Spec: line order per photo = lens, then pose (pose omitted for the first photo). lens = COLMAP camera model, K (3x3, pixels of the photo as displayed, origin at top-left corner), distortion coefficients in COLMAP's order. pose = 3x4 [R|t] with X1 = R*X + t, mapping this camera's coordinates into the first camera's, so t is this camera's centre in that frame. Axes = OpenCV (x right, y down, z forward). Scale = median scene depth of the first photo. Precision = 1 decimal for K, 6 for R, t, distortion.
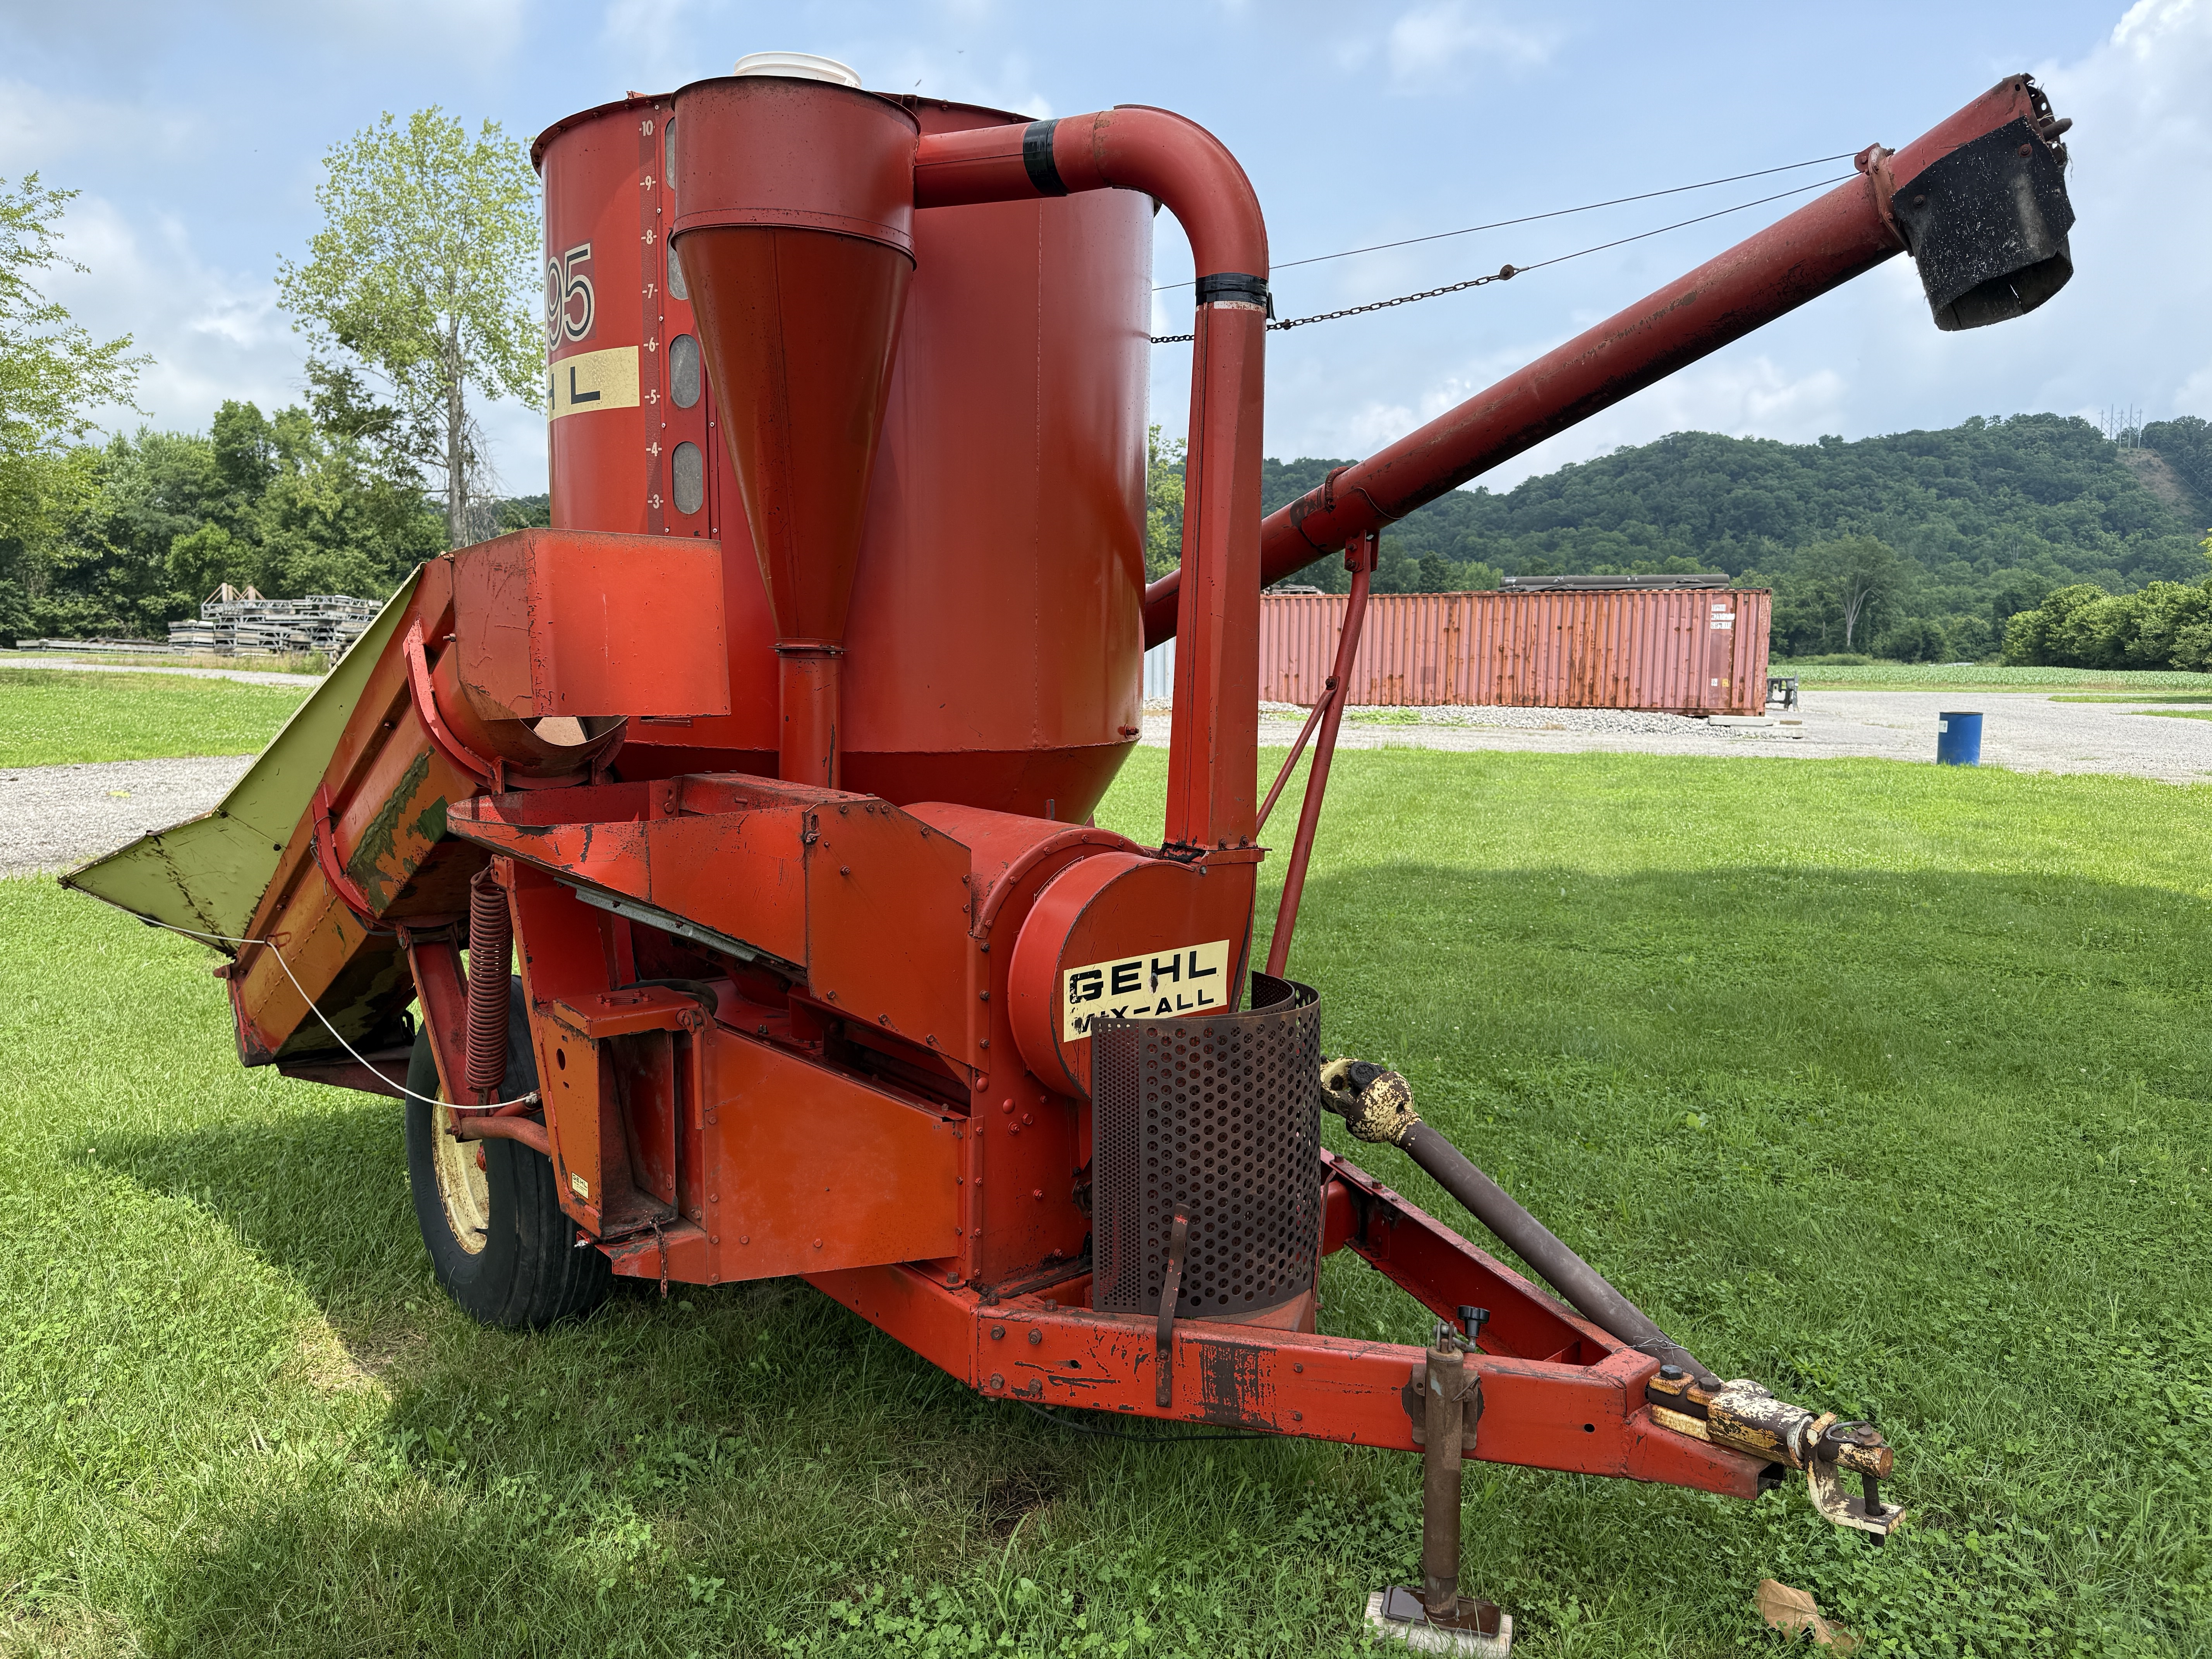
lens RADIAL K [[1573.7, 0, 1106.0], [0, 1573.7, 829.5], [0, 0, 1]] dist [0.157641, -0.278084]
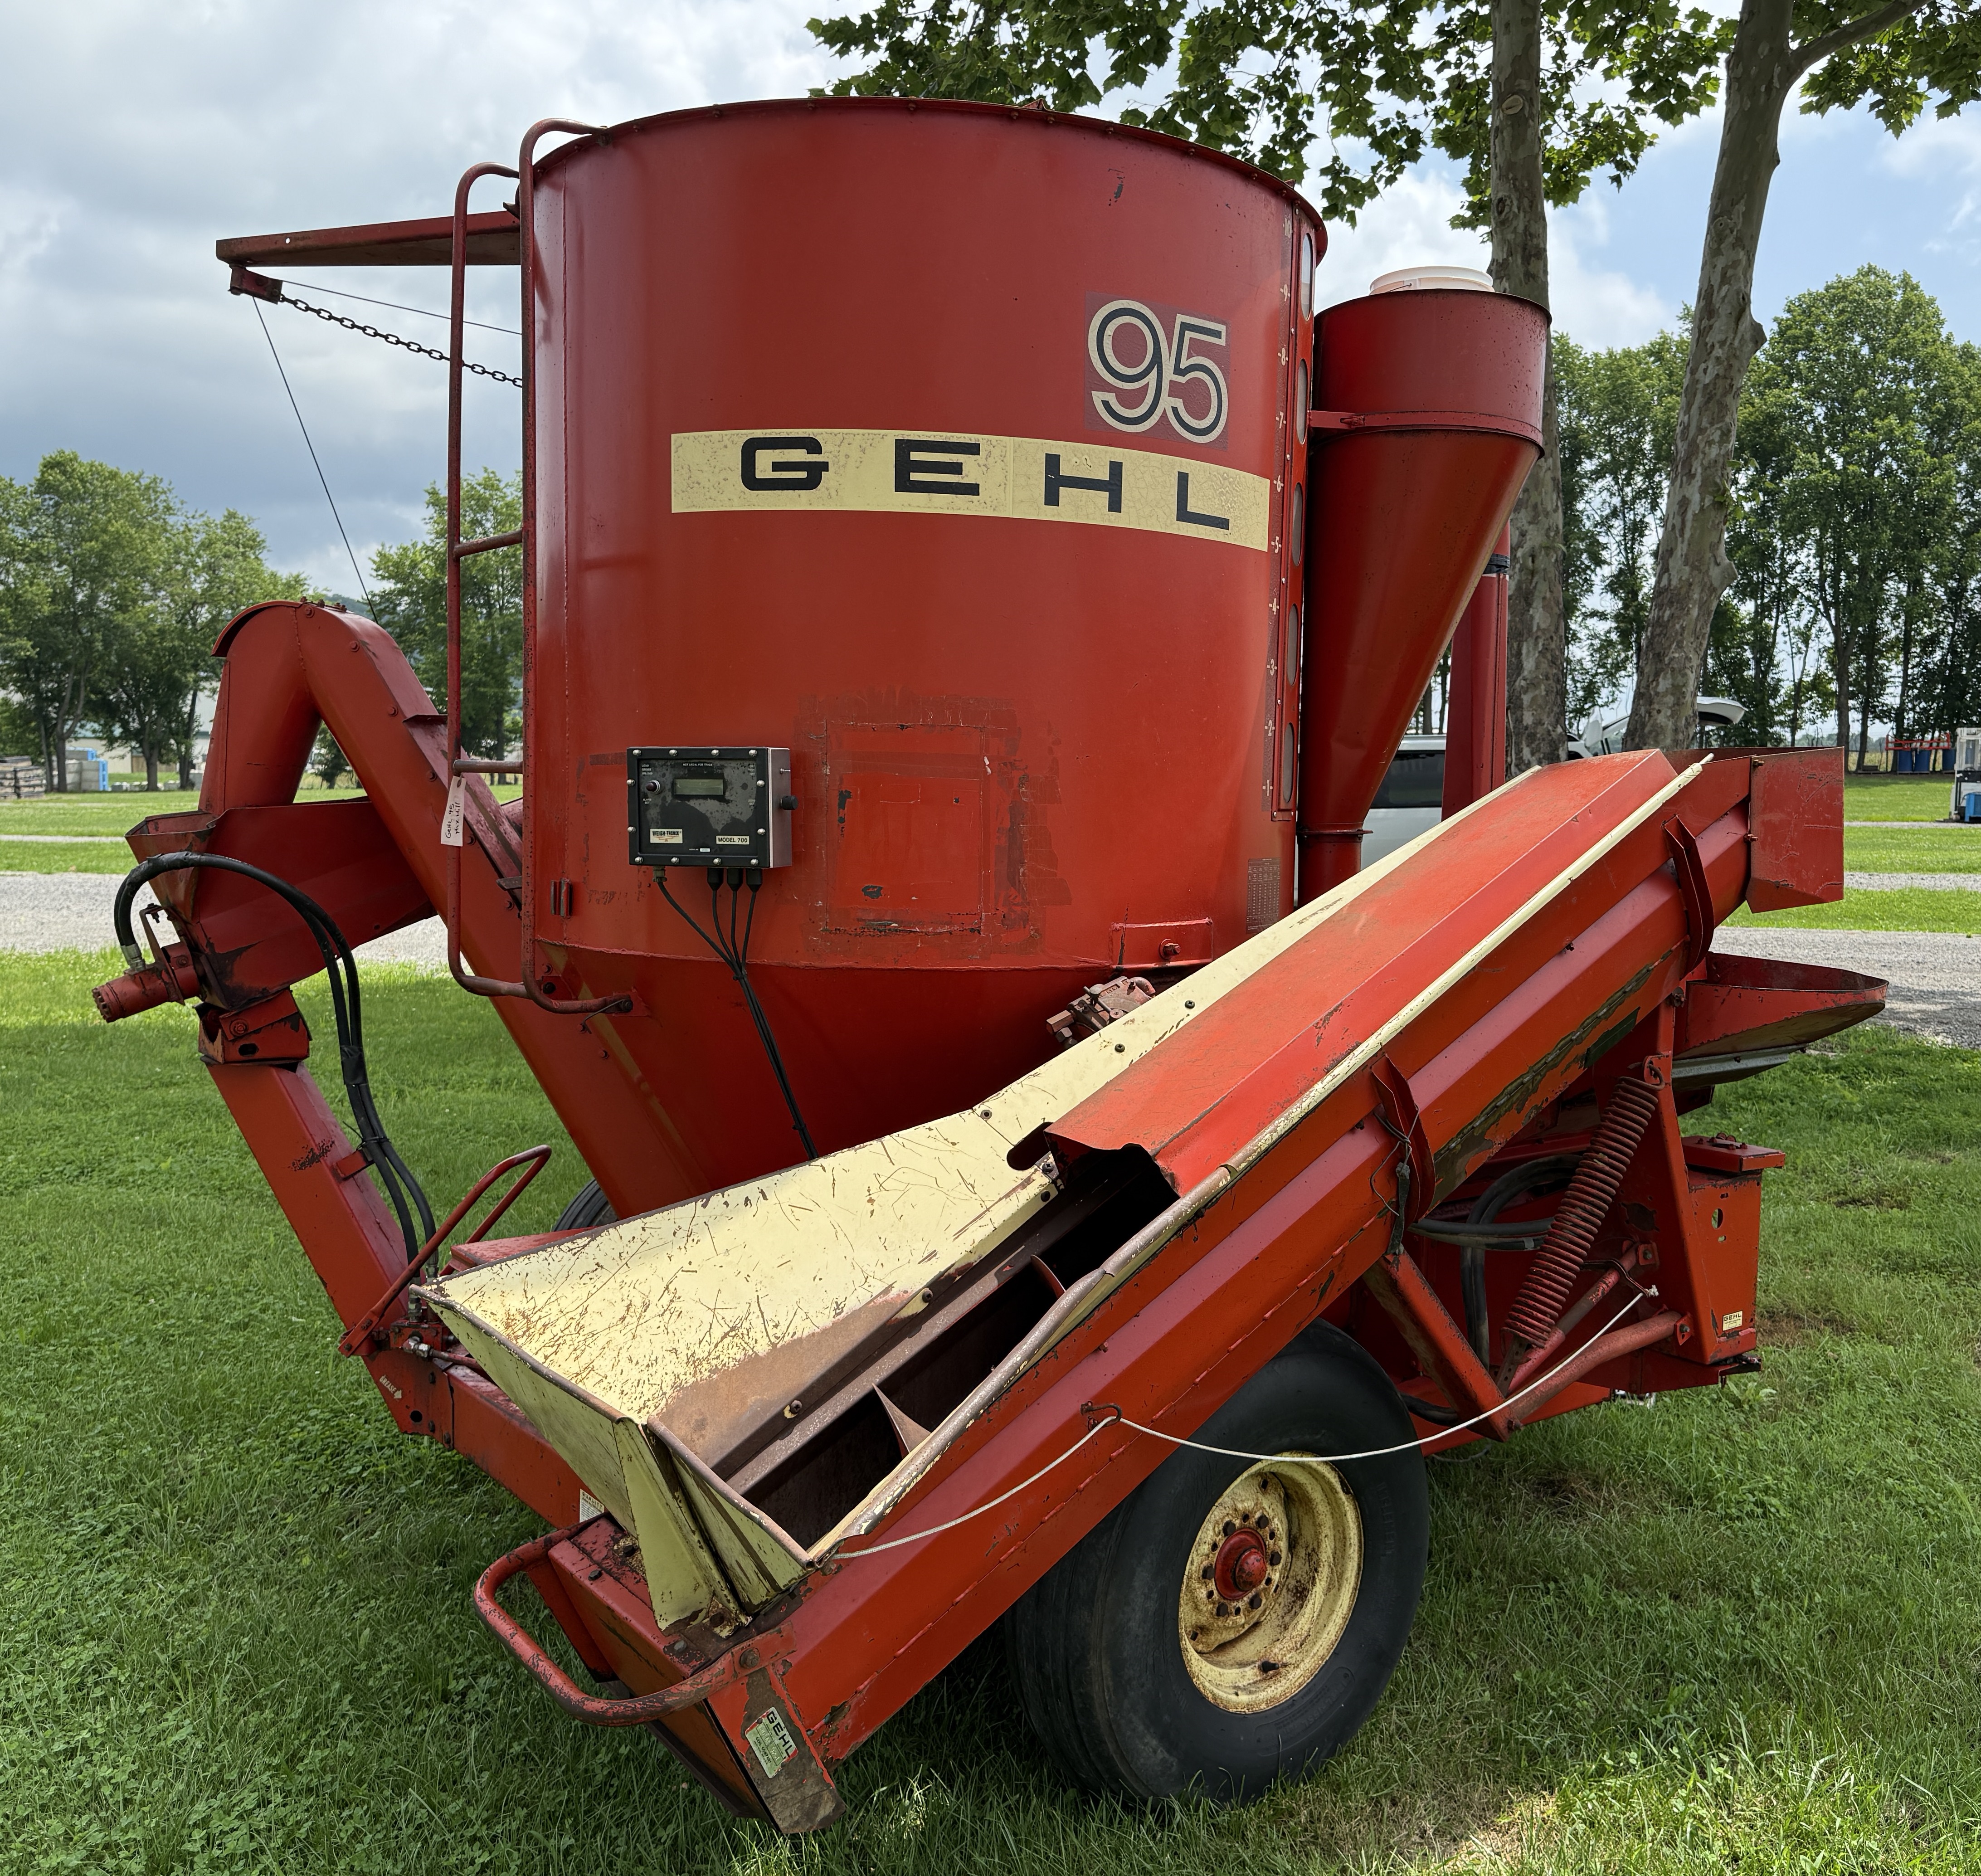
lens RADIAL K [[1889.6, 0, 990.5], [0, 1889.6, 938.0], [0, 0, 1]] dist [0.144174, -0.317133]
pose [[0.014597, -0.095187, 0.995352, -0.149686], [0.101611, 0.990446, 0.093227, -0.020114], [-0.994717, 0.099778, 0.024129, 0.132233]]
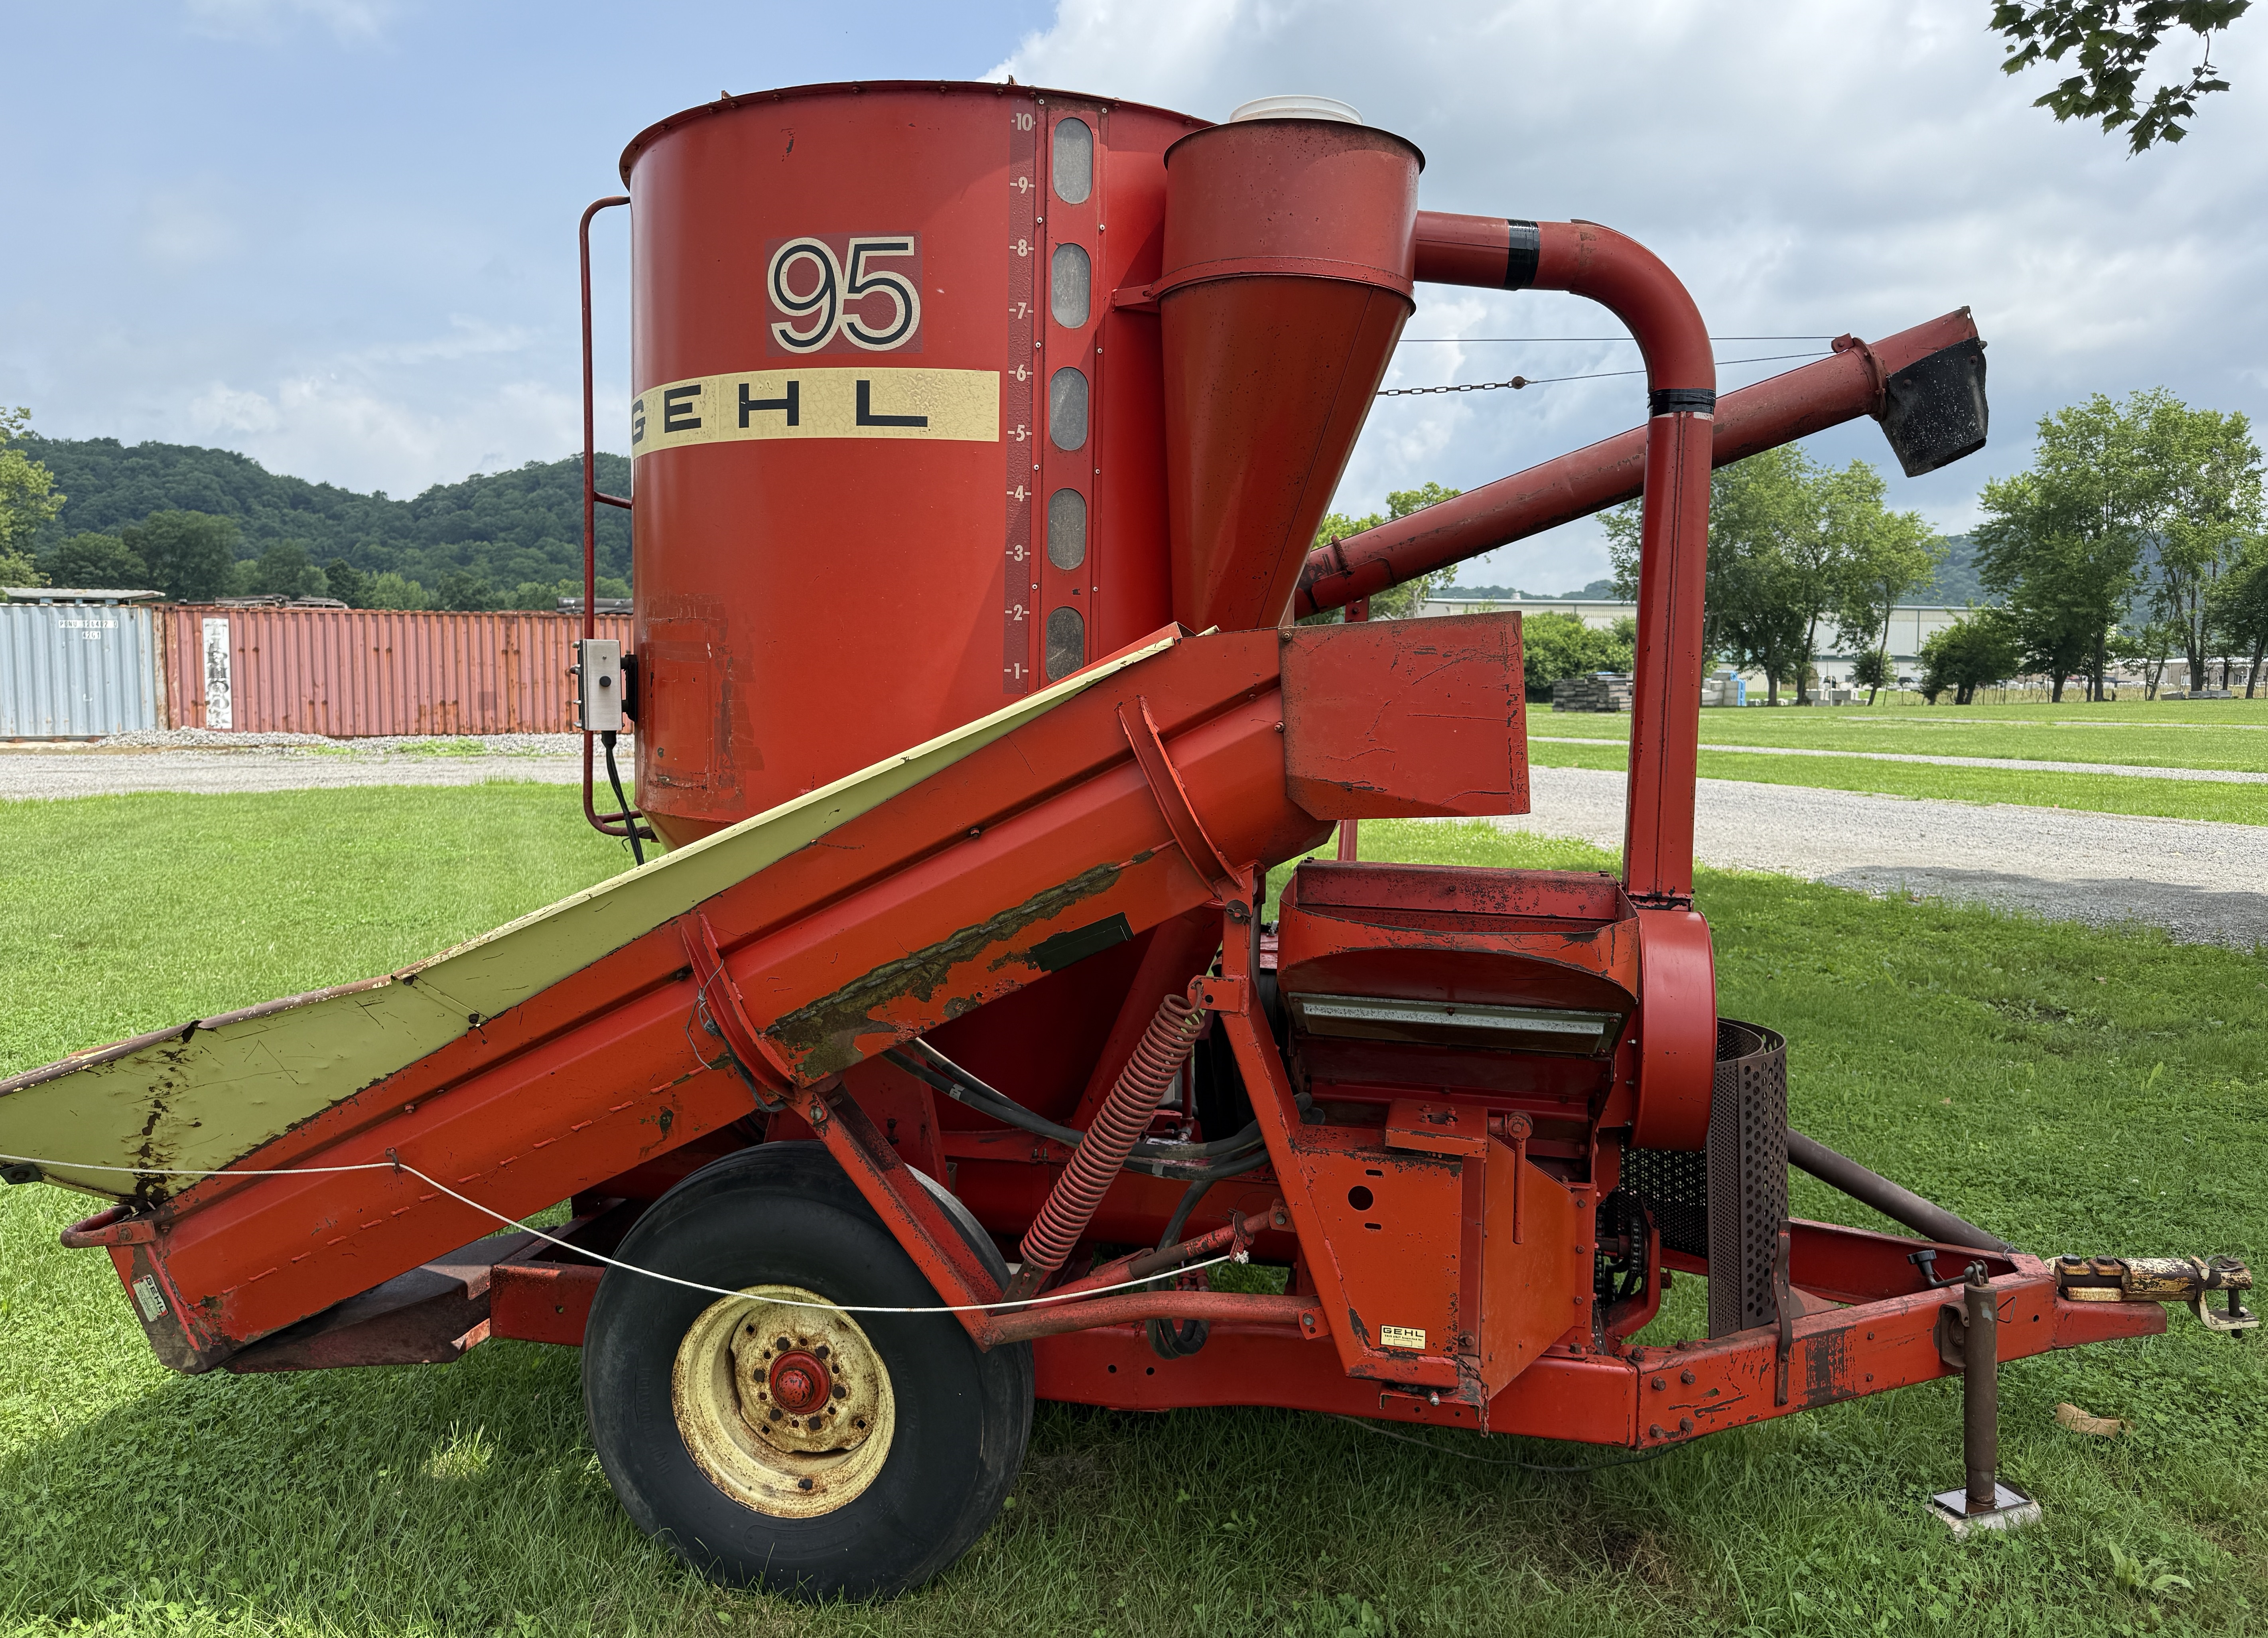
lens RADIAL K [[1619.2, 0, 1134.0], [0, 1619.2, 819.0], [0, 0, 1]] dist [0.055295, -0.093169]
pose [[0.783378, -0.055538, 0.619059, -0.090339], [0.067968, 0.997681, 0.003496, -0.007284], [-0.617818, 0.039337, 0.785337, 0.033502]]
